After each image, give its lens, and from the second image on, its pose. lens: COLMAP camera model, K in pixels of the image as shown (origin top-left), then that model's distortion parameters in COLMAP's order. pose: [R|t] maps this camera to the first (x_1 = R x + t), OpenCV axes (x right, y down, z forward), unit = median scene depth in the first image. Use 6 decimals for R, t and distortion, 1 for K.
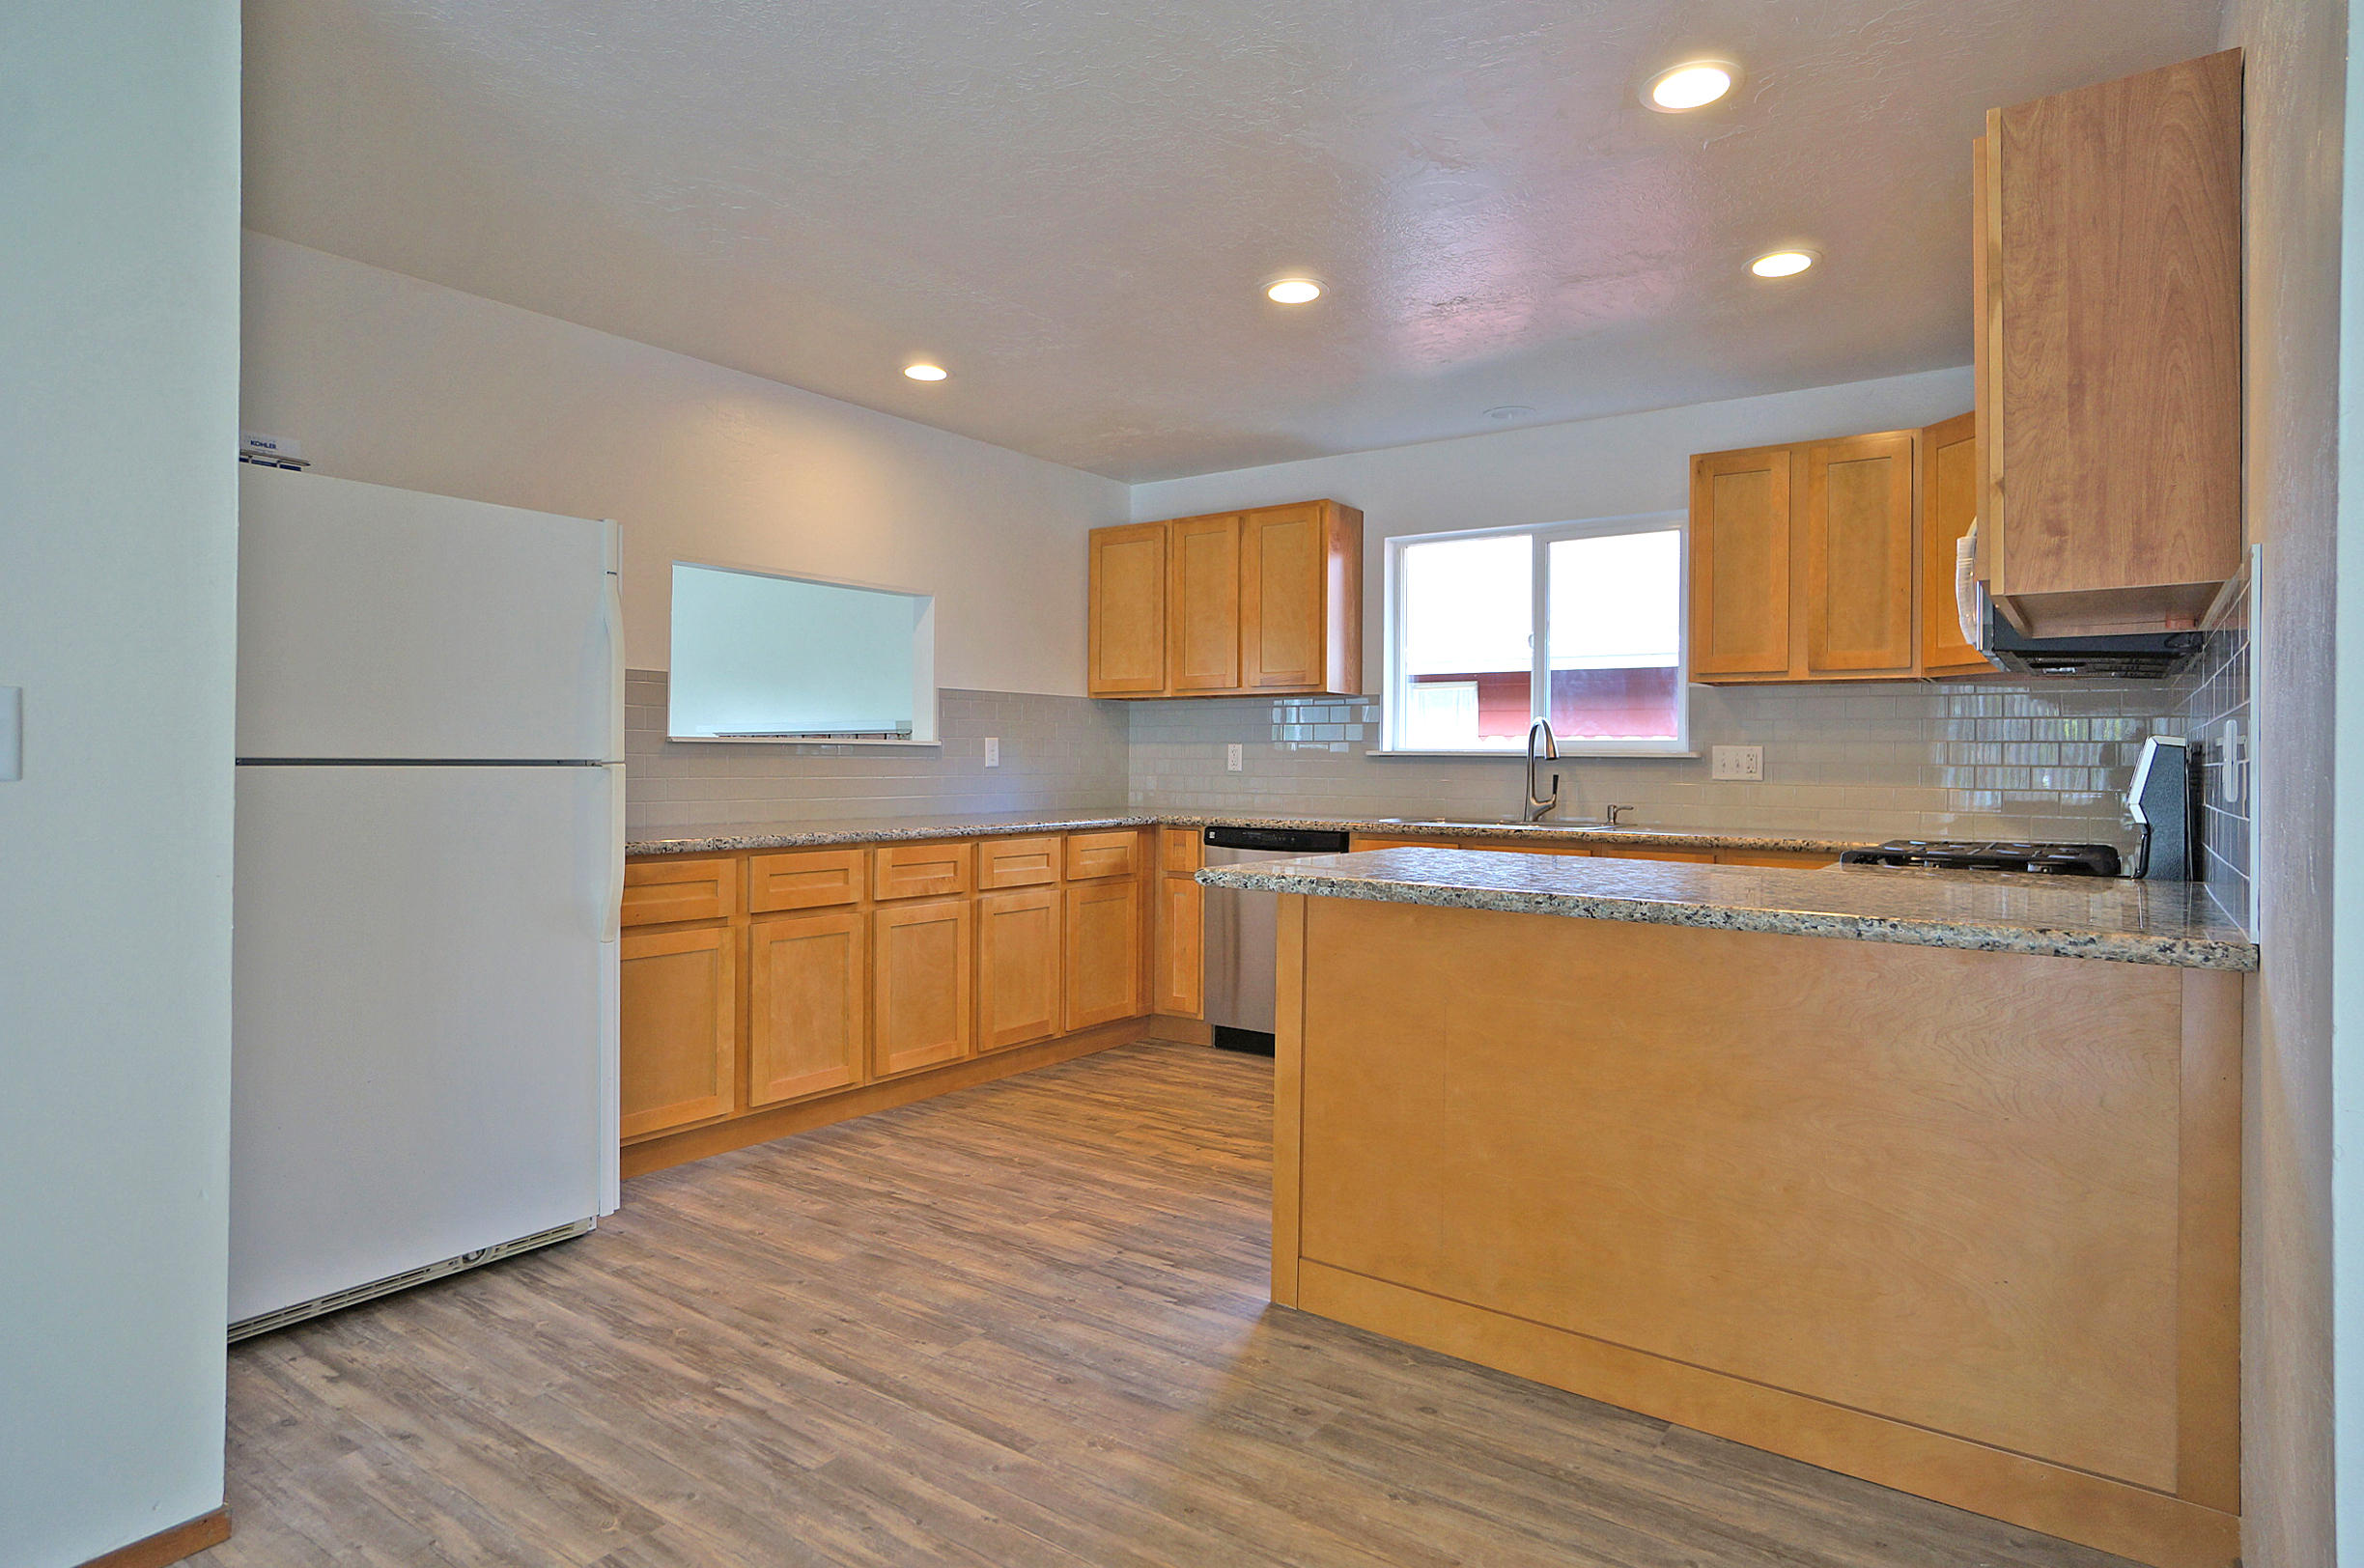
lens RADIAL K [[1290.0, 0, 1182.6], [0, 1290.0, 750.8], [0, 0, 1]] dist [-0.000487, -0.000065]
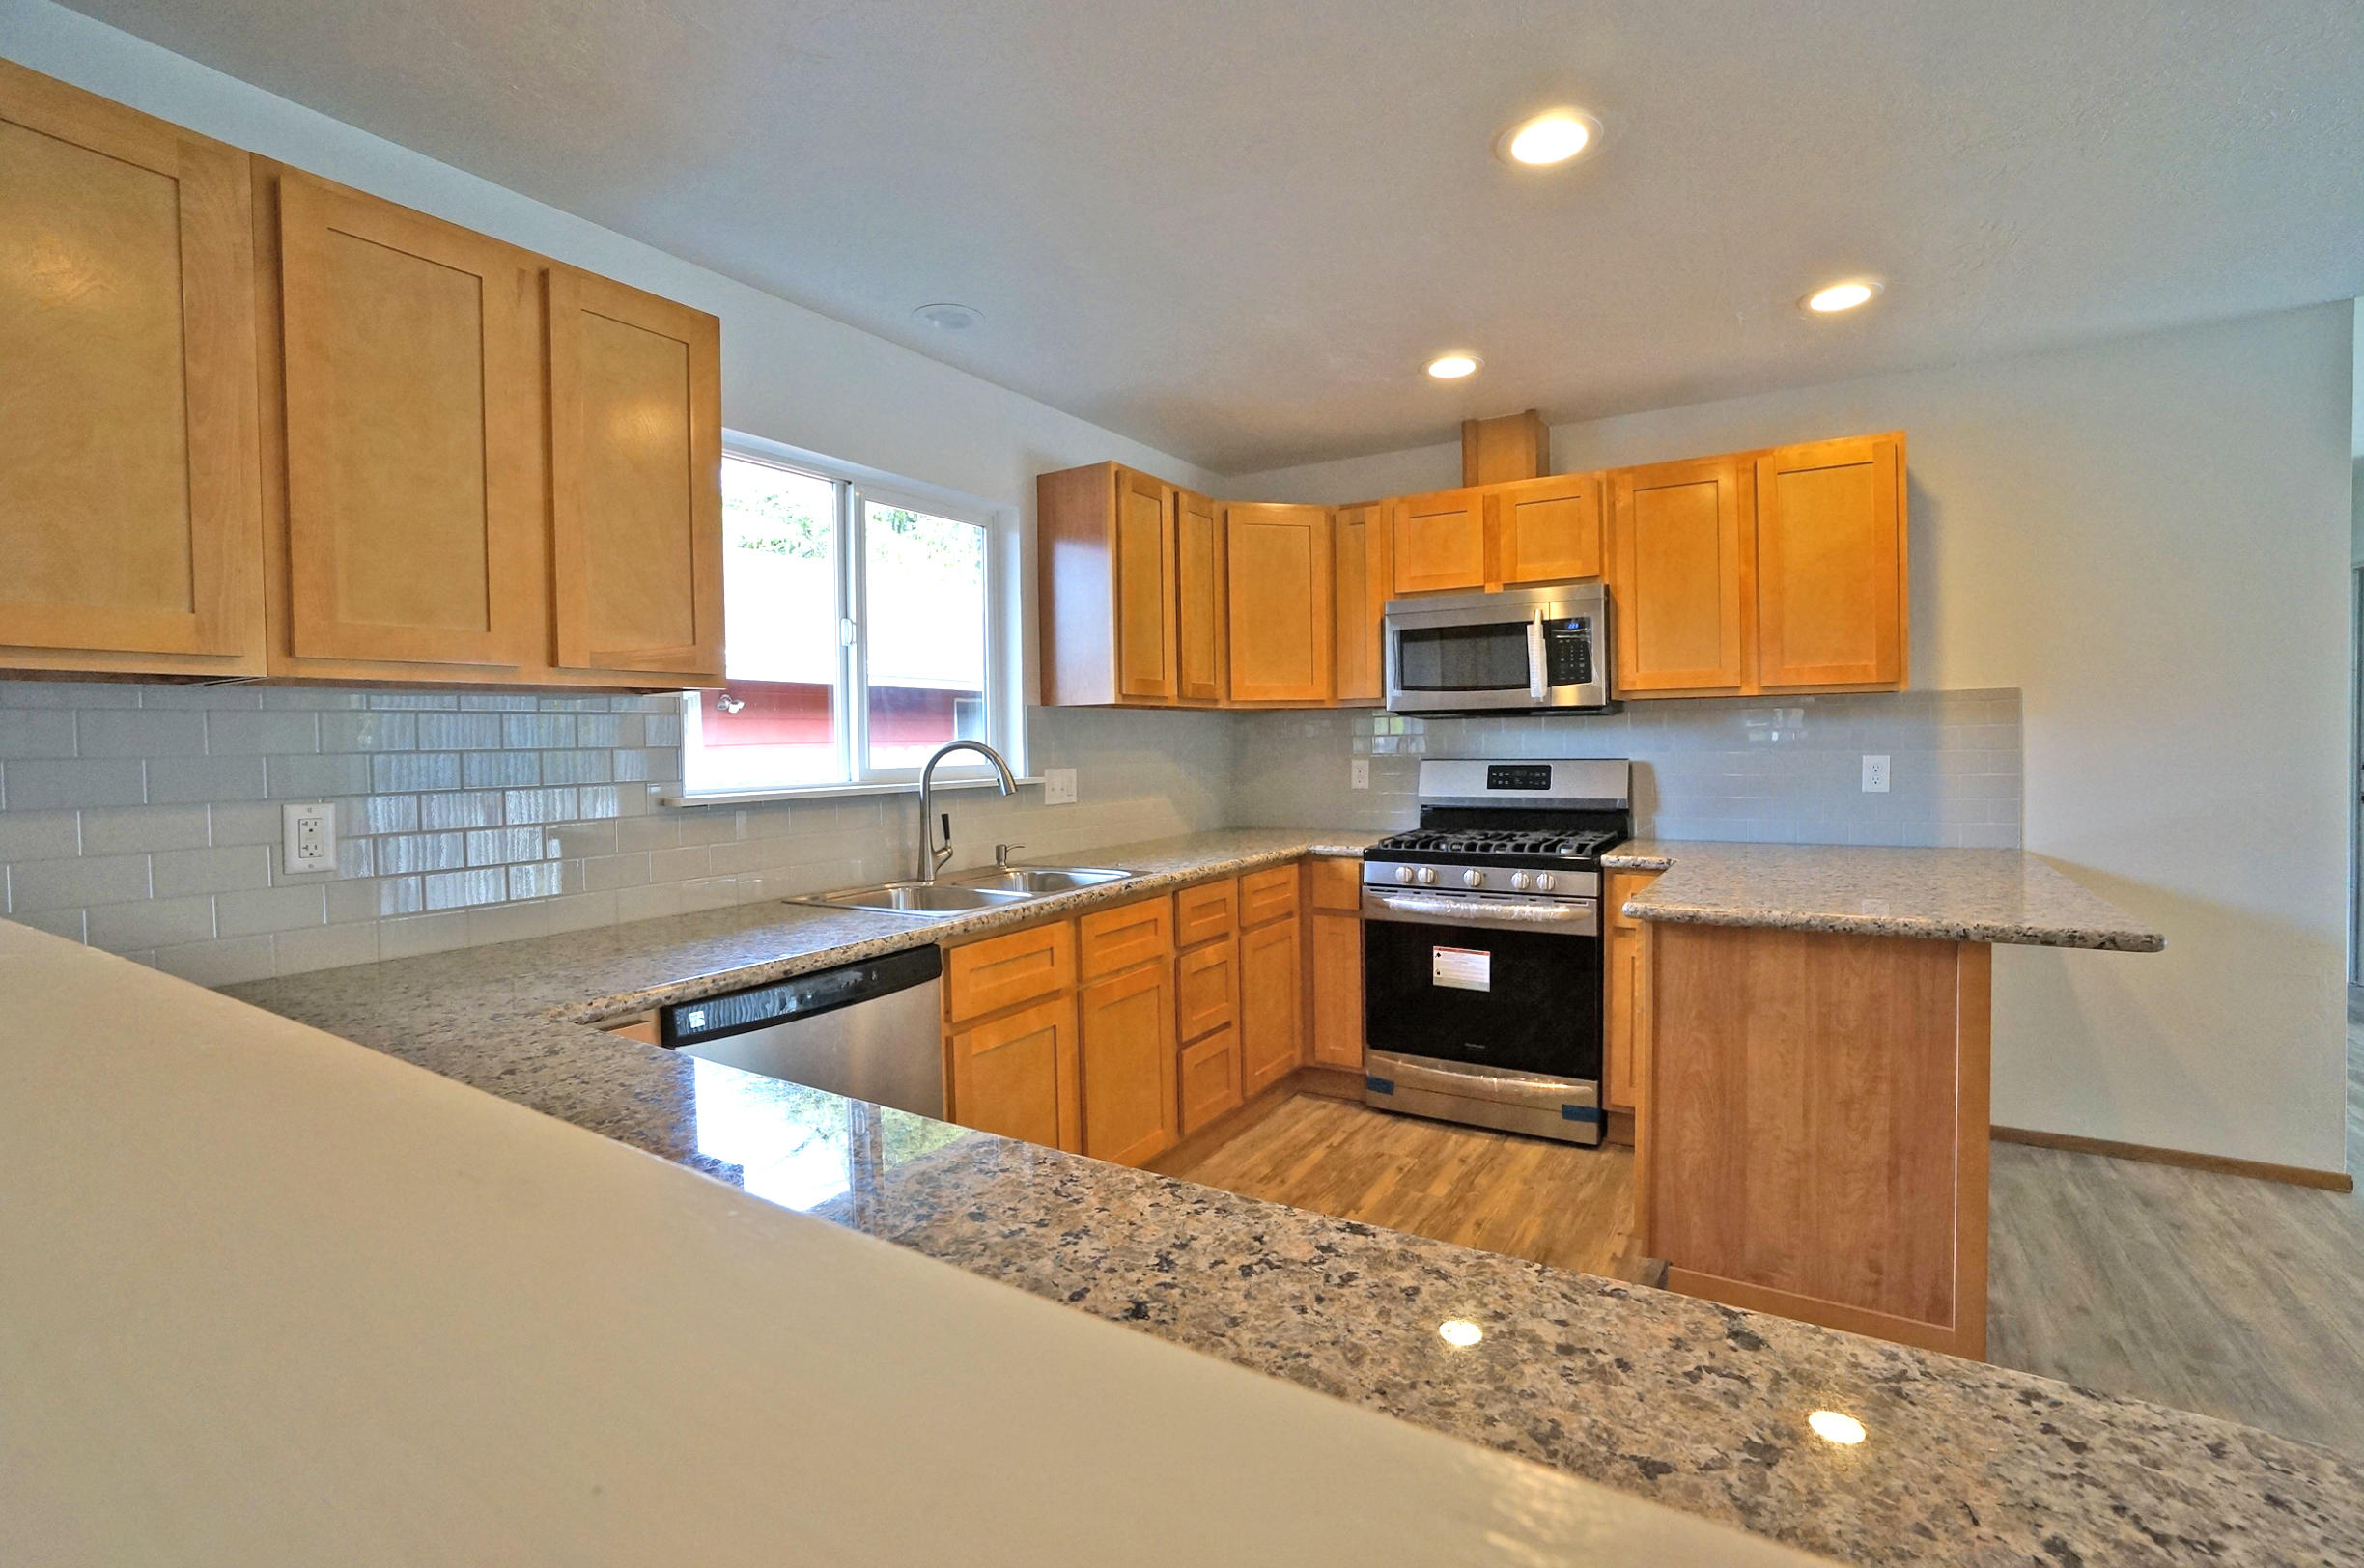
lens RADIAL K [[1013.2, 0, 1182.0], [0, 1013.2, 784.0], [0, 0, 1]] dist [0.000698, 0.000434]
pose [[-0.079385, -0.048478, 0.995665, -0.334884], [0.003459, 0.998797, 0.048906, -0.029314], [-0.996838, 0.007326, -0.079122, 0.921440]]
